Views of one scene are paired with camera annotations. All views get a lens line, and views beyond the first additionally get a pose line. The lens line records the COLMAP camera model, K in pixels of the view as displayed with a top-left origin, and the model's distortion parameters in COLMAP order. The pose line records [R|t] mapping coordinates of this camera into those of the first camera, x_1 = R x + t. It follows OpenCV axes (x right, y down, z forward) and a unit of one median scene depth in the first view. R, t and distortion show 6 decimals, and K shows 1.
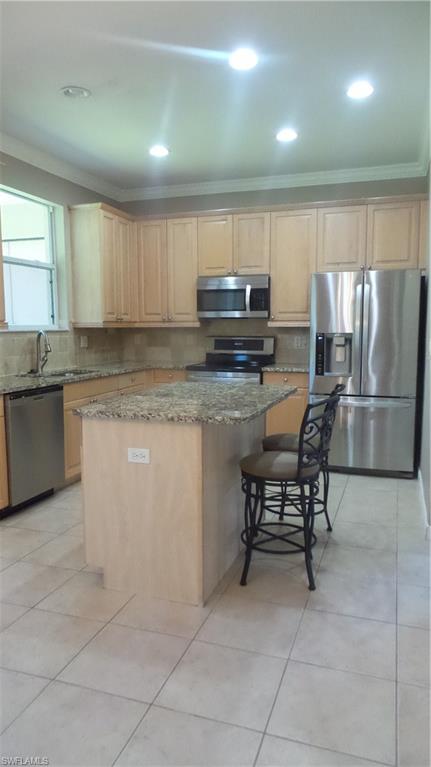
lens RADIAL K [[539.0, 0, 217.1], [0, 539.0, 379.5], [0, 0, 1]] dist [0.047822, 0.002190]
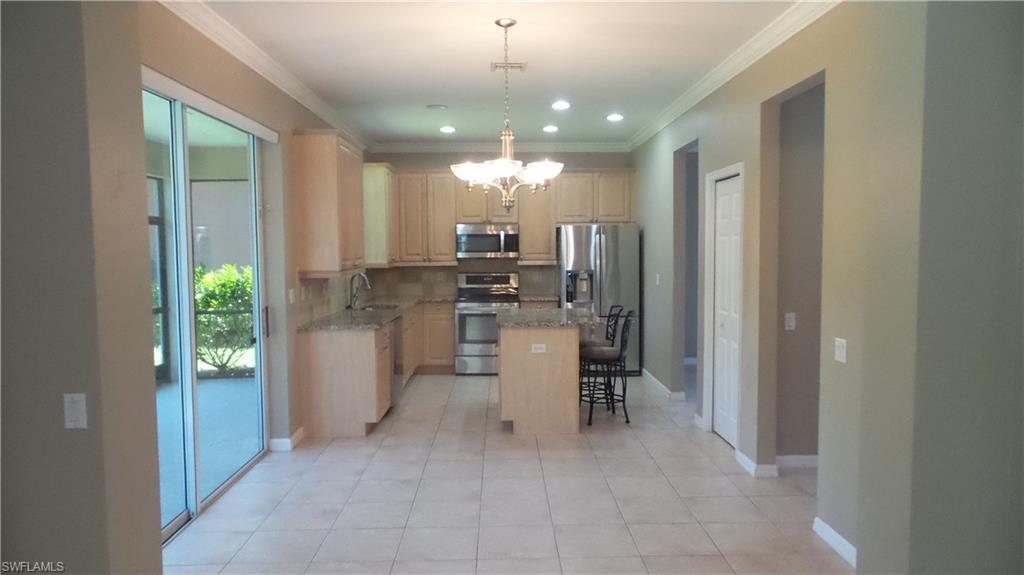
lens RADIAL K [[719.6, 0, 510.4], [0, 719.6, 291.2], [0, 0, 1]] dist [0.047822, 0.002190]
pose [[0.943137, -0.024100, 0.331529, -0.468291], [0.037495, 0.998716, -0.034064, 0.016583], [-0.330282, 0.044557, 0.942830, -0.533185]]
